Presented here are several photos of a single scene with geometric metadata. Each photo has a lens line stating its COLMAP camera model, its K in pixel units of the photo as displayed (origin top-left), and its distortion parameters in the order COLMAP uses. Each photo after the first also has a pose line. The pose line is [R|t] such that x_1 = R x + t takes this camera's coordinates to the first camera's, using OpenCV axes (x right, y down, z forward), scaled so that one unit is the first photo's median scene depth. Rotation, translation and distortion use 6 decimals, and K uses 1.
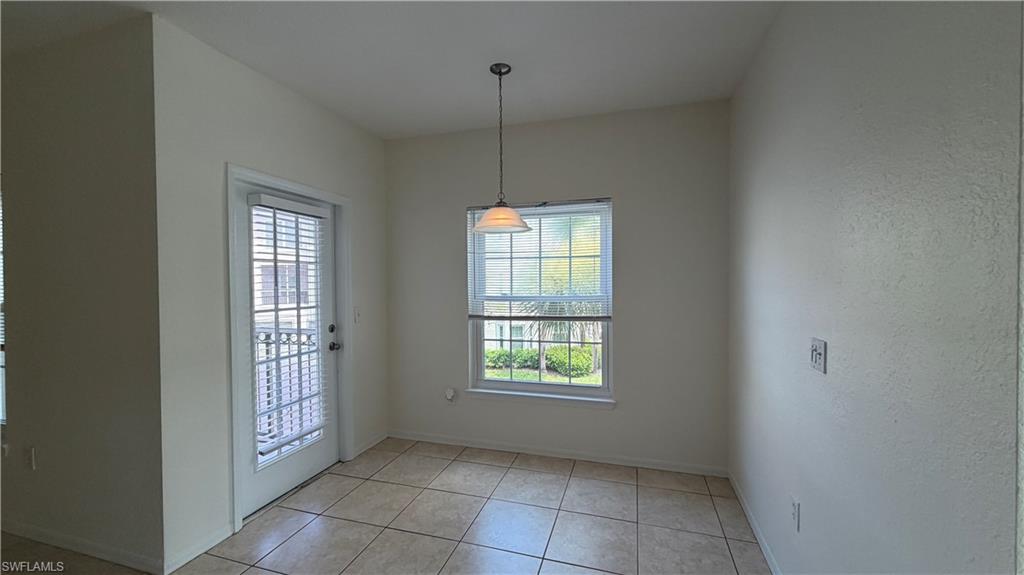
lens RADIAL K [[408.0, 0, 508.9], [0, 408.0, 289.6], [0, 0, 1]] dist [0.000003, -0.000047]
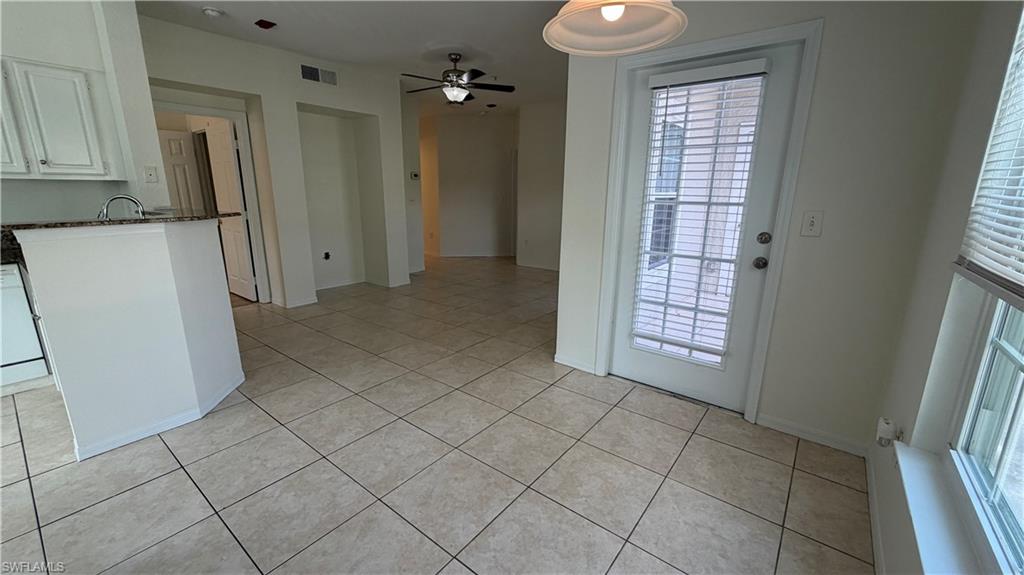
lens RADIAL K [[408.0, 0, 508.9], [0, 408.0, 289.6], [0, 0, 1]] dist [0.000003, -0.000047]
pose [[-0.363385, 0.224250, -0.904247, 0.417739], [-0.022744, 0.968174, 0.249243, 0.017086], [0.931361, 0.111137, -0.346720, 0.907139]]
